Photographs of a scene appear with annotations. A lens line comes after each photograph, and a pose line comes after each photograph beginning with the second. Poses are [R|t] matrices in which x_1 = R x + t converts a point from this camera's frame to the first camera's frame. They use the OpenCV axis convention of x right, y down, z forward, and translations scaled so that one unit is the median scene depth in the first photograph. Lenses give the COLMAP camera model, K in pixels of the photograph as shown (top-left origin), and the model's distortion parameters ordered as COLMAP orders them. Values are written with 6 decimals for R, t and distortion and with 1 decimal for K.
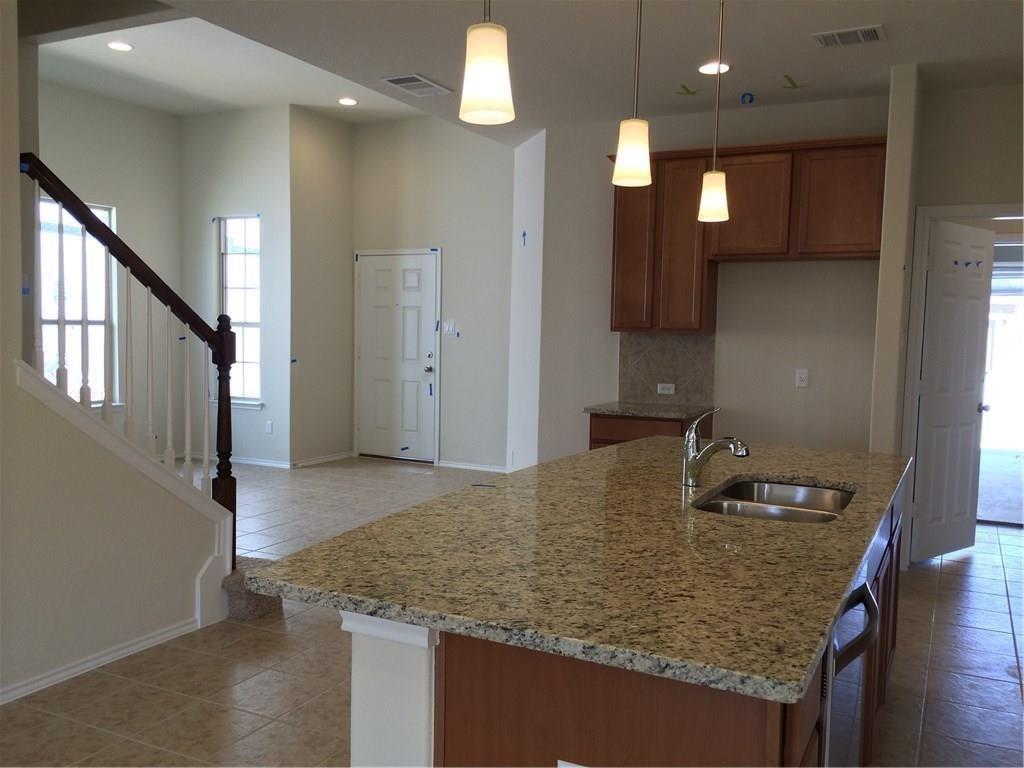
lens RADIAL K [[889.9, 0, 510.1], [0, 889.9, 392.8], [0, 0, 1]] dist [0.043266, -0.042999]
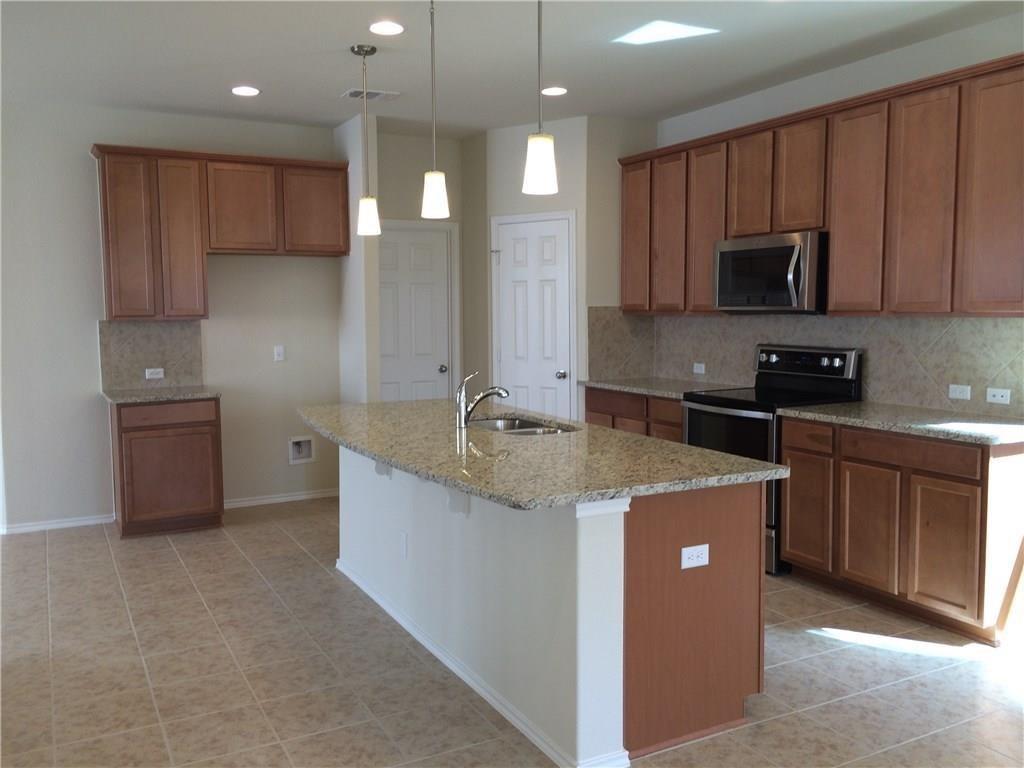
lens RADIAL K [[889.9, 0, 511.5], [0, 889.9, 385.5], [0, 0, 1]] dist [0.043266, -0.042999]
pose [[0.579883, -0.101867, 0.808306, -1.233231], [0.083122, 0.994372, 0.065683, -0.069718], [-0.810448, 0.029100, 0.585087, 0.122622]]
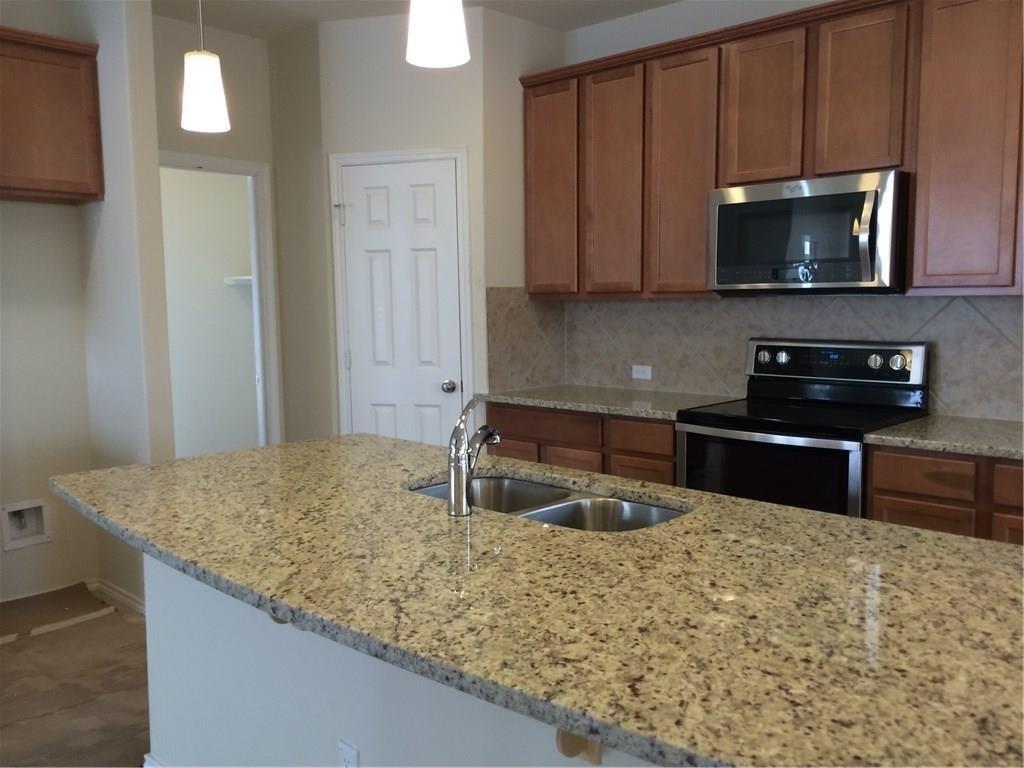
lens RADIAL K [[889.9, 0, 522.7], [0, 889.9, 394.1], [0, 0, 1]] dist [0.043266, -0.042999]
pose [[0.280114, -0.128171, 0.951372, -0.610966], [0.086372, 0.990392, 0.107997, -0.086614], [-0.956073, 0.051920, 0.288493, 1.016676]]
